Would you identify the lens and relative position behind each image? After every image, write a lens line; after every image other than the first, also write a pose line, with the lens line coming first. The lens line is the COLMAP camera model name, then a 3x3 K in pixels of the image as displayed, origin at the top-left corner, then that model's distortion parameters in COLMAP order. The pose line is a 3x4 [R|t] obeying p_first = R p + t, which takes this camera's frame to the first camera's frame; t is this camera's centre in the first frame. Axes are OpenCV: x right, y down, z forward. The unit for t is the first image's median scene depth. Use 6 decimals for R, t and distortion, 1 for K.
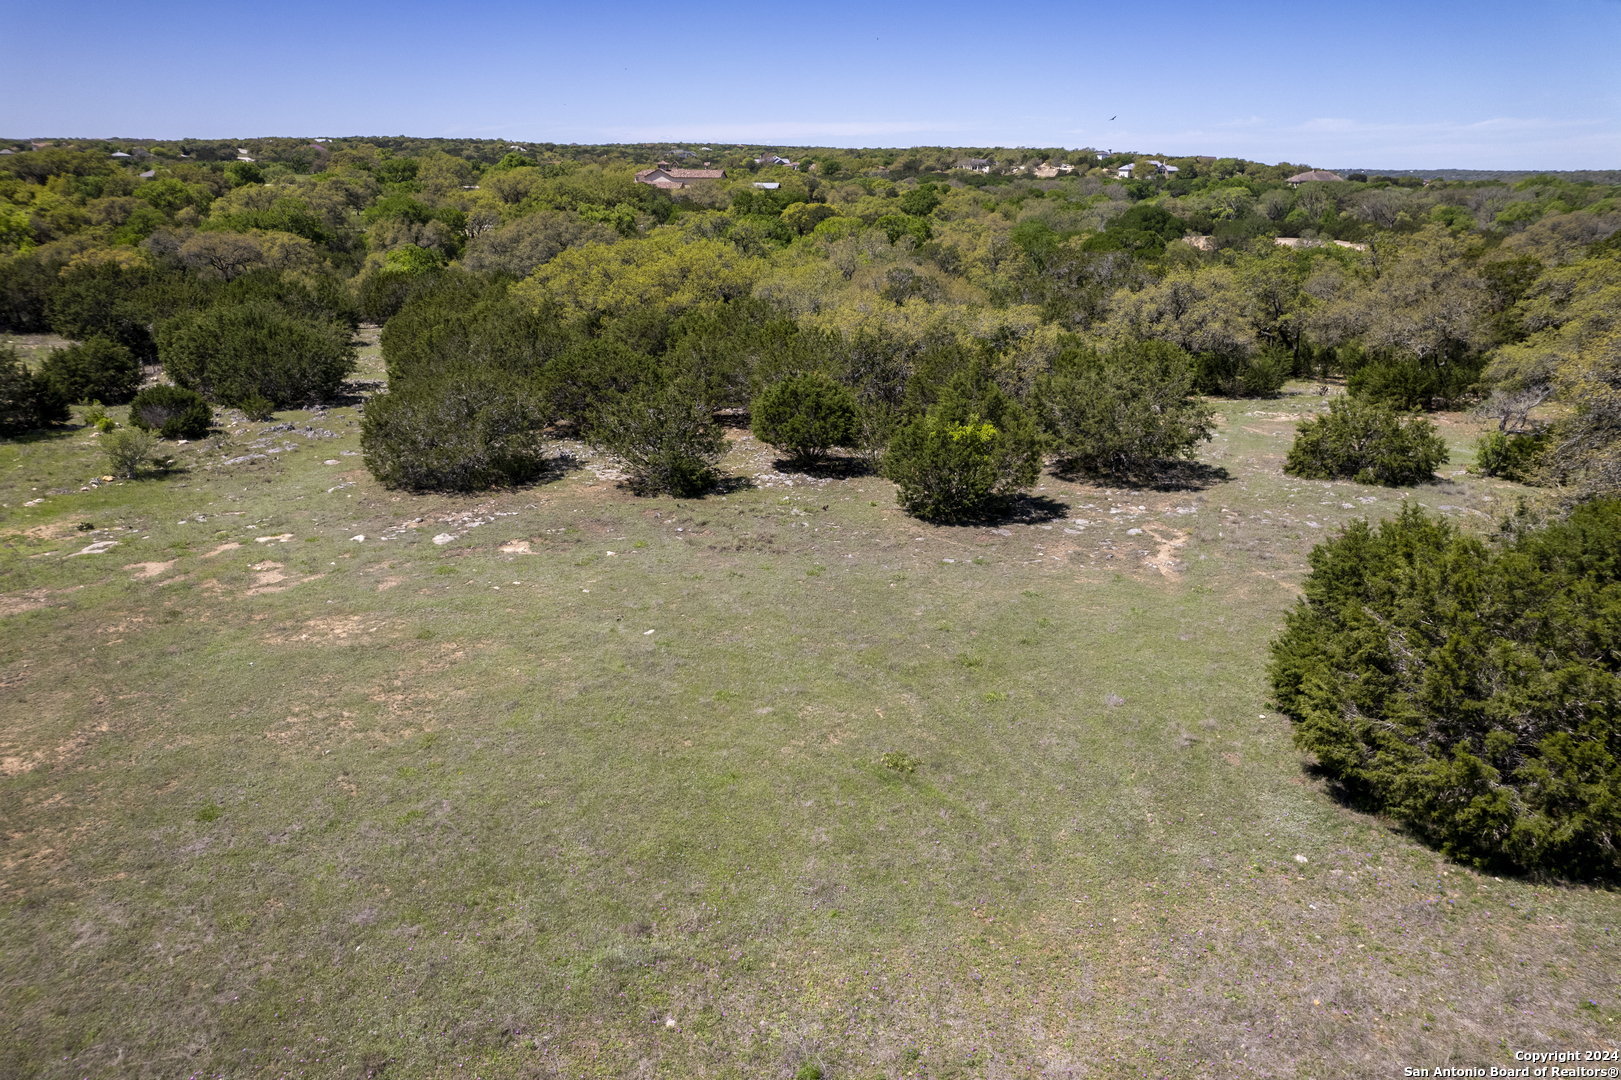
lens RADIAL K [[1043.1, 0, 803.1], [0, 1043.1, 542.9], [0, 0, 1]] dist [-0.083389, 0.077385]
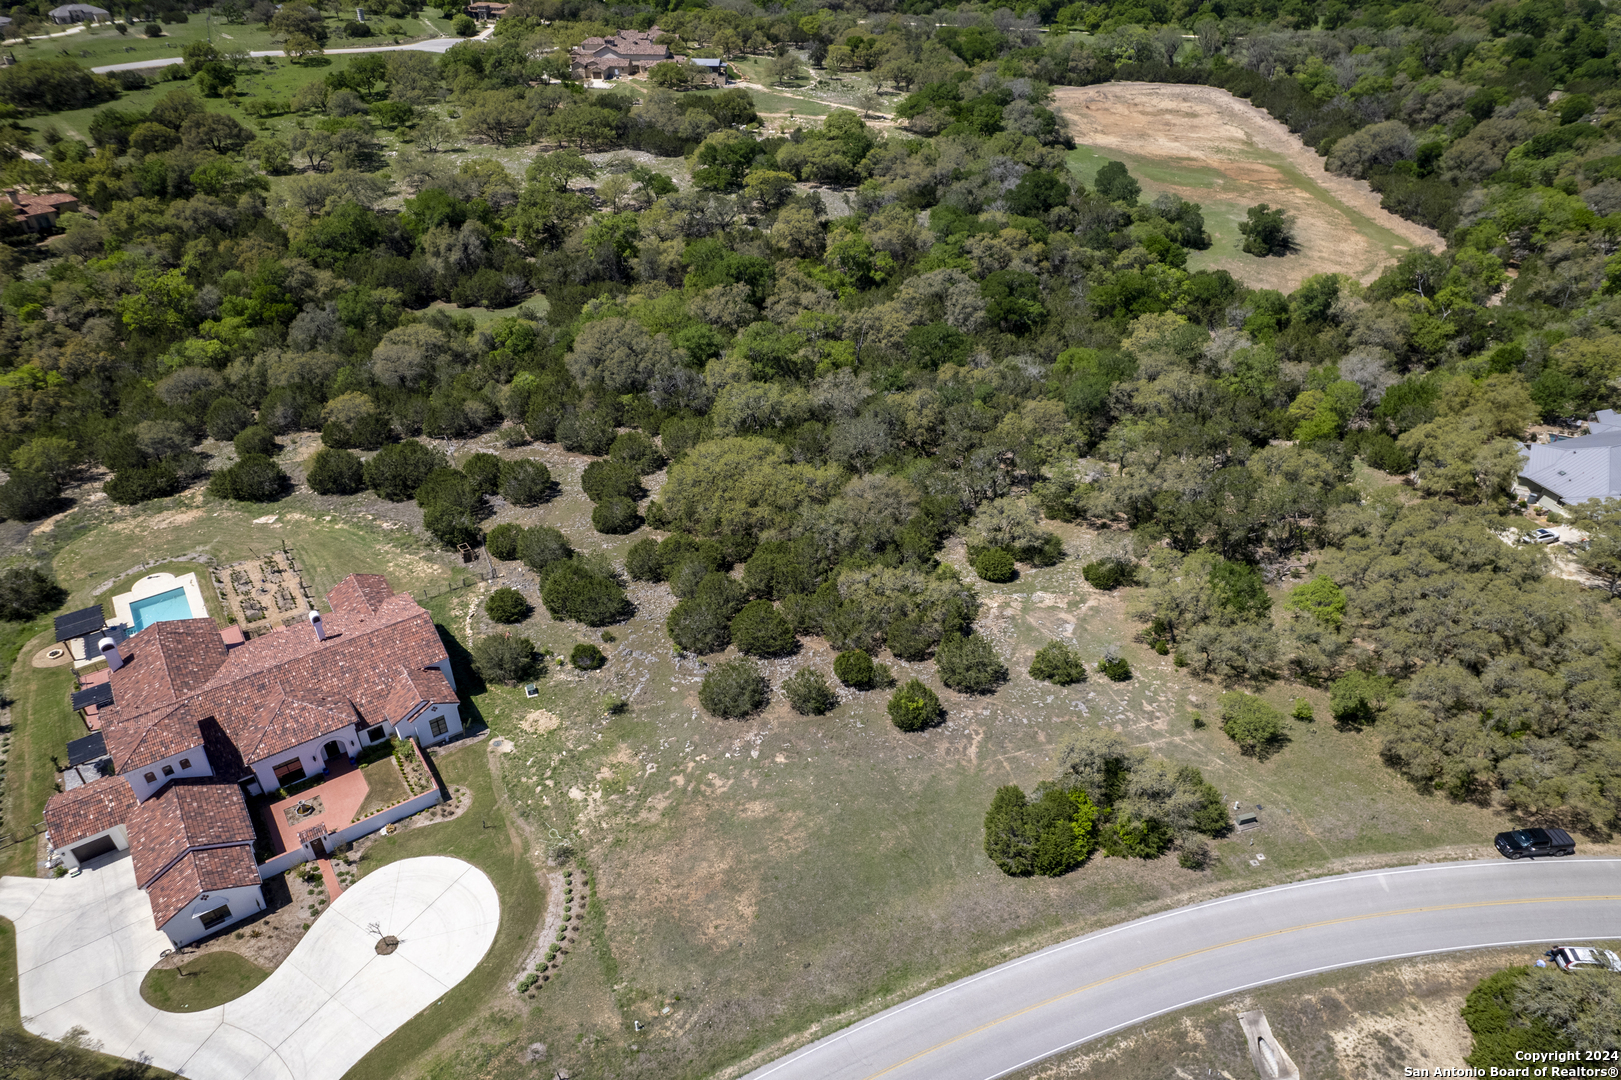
lens RADIAL K [[1043.1, 0, 798.2], [0, 1043.1, 551.3], [0, 0, 1]] dist [-0.083389, 0.077385]
pose [[0.996666, -0.055808, 0.059512, -0.251487], [0.037853, 0.962494, 0.268650, -1.005081], [-0.072273, -0.265501, 0.961398, -1.332123]]
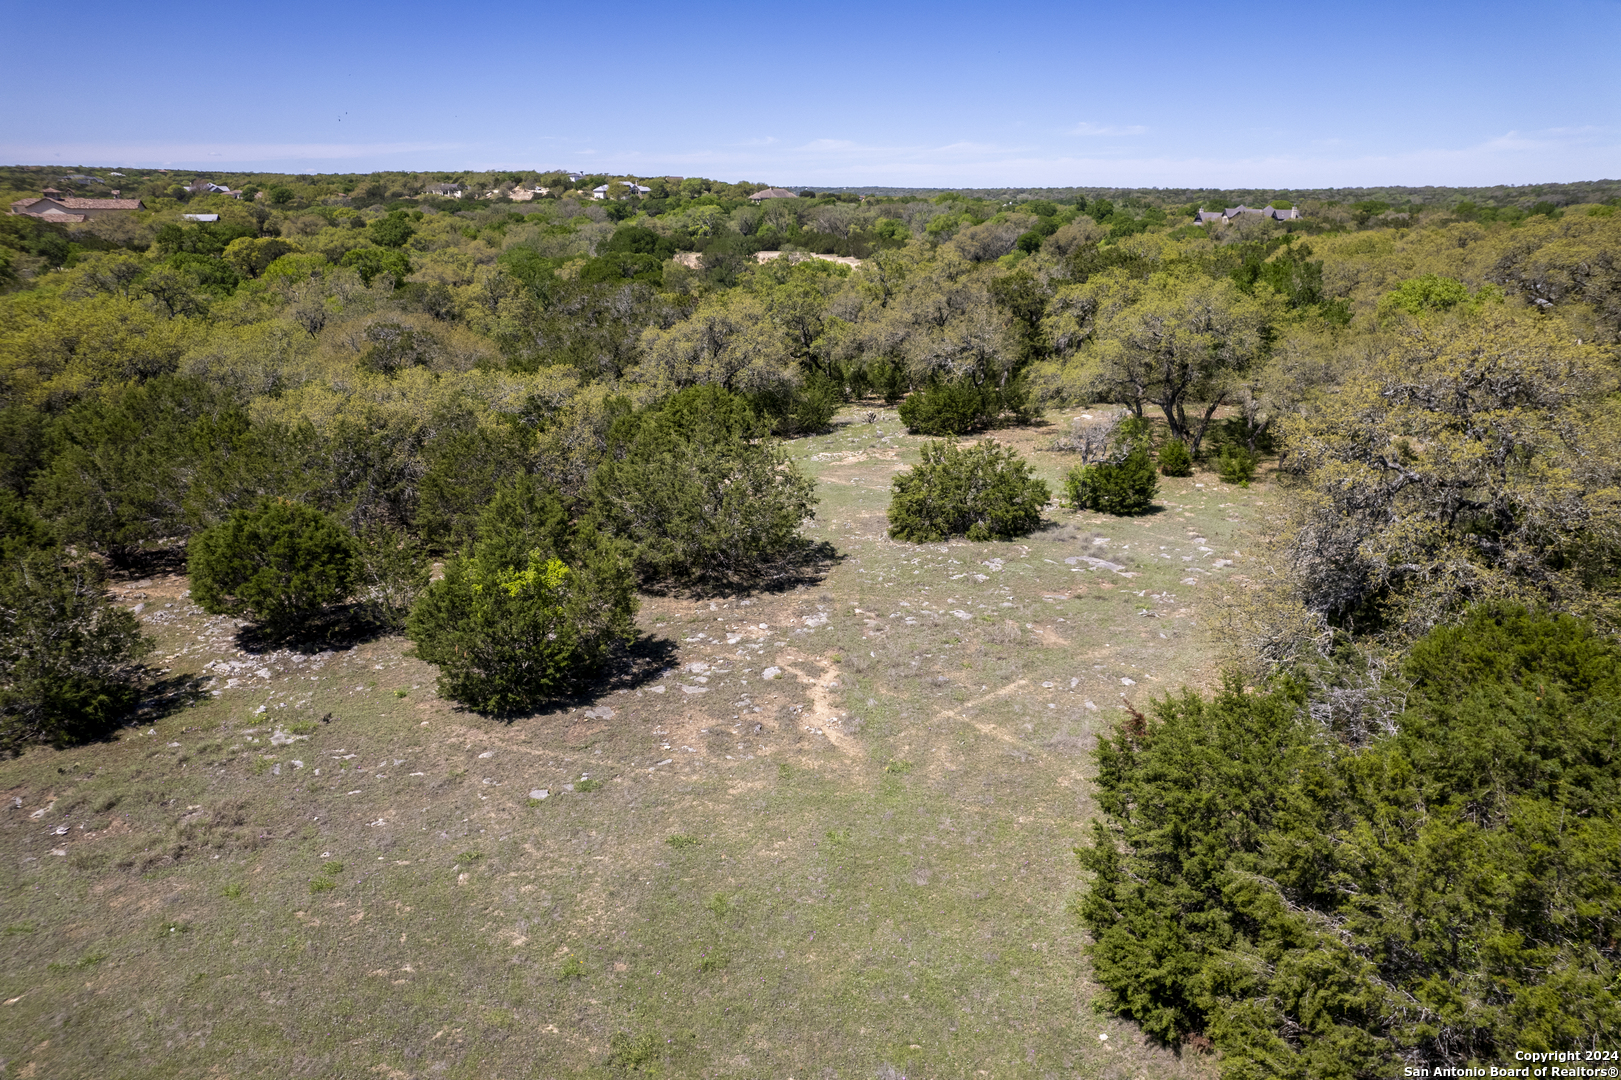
lens RADIAL K [[1043.1, 0, 809.9], [0, 1043.1, 537.5], [0, 0, 1]] dist [-0.083389, 0.077385]
pose [[0.886780, -0.149840, 0.437228, 0.019215], [0.160519, 0.986951, 0.012671, -0.080292], [-0.433422, 0.058947, 0.899261, 0.210472]]
